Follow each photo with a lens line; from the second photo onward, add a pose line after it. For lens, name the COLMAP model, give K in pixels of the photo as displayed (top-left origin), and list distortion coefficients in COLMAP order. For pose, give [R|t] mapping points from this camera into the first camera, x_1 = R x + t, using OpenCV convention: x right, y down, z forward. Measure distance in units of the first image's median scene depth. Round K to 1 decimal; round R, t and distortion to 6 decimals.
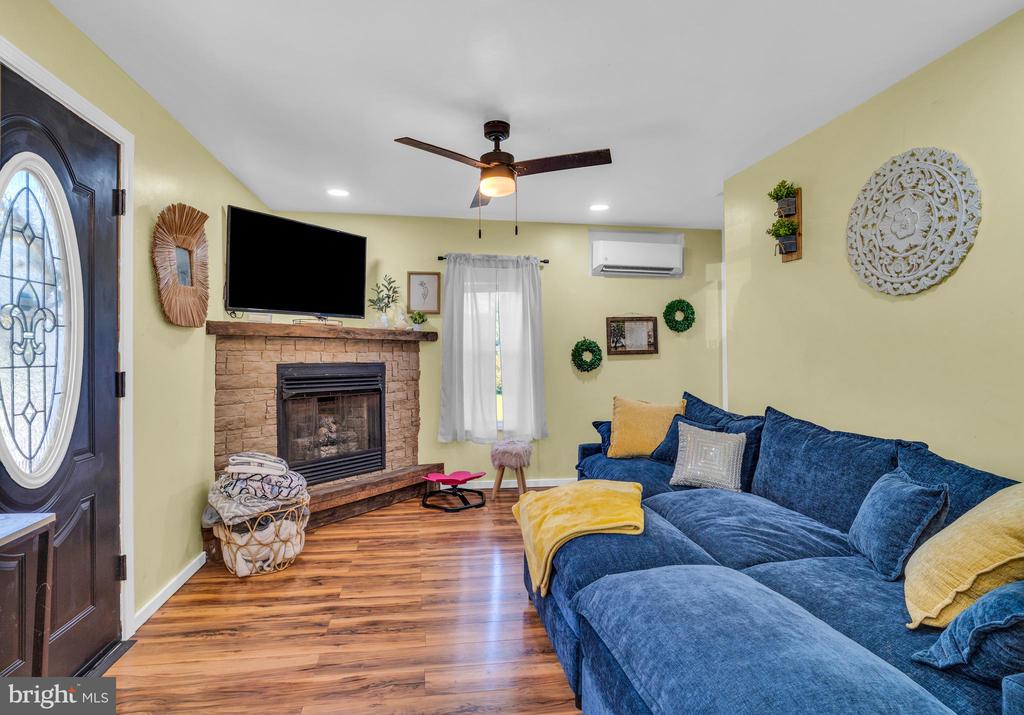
lens RADIAL K [[498.8, 0, 491.9], [0, 498.8, 353.4], [0, 0, 1]] dist [-0.000126, -0.000055]
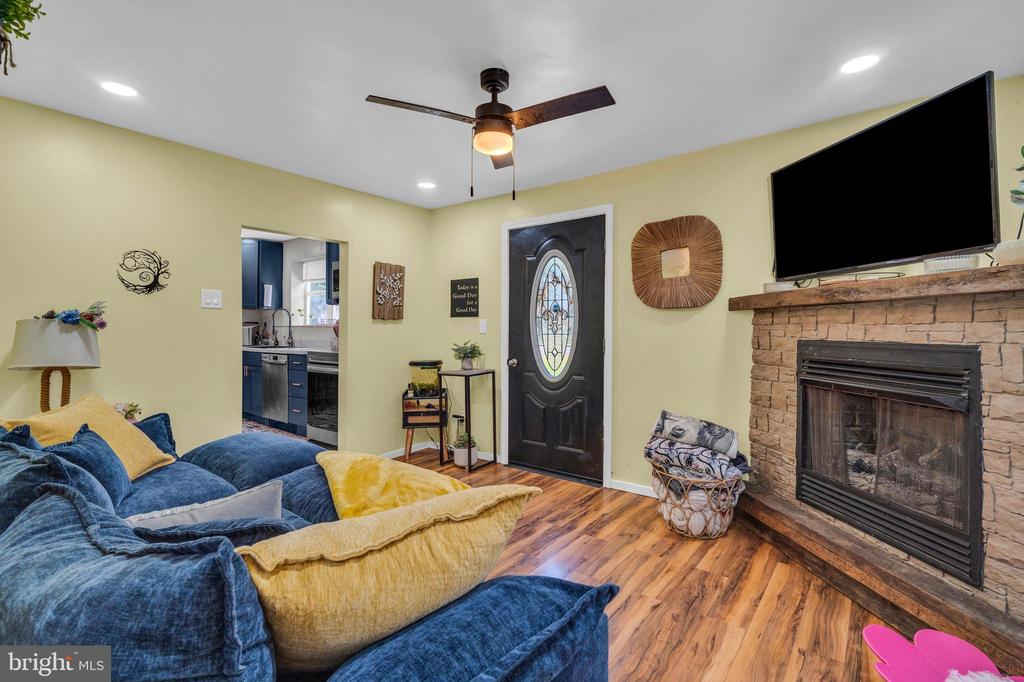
lens RADIAL K [[487.5, 0, 510.2], [0, 487.5, 331.9], [0, 0, 1]] dist [-0.018169, -0.000175]
pose [[-0.714683, 0.006420, -0.699419, 0.500225], [0.005017, 0.999979, 0.004053, 0.002296], [0.699430, -0.000613, -0.714701, 1.361225]]
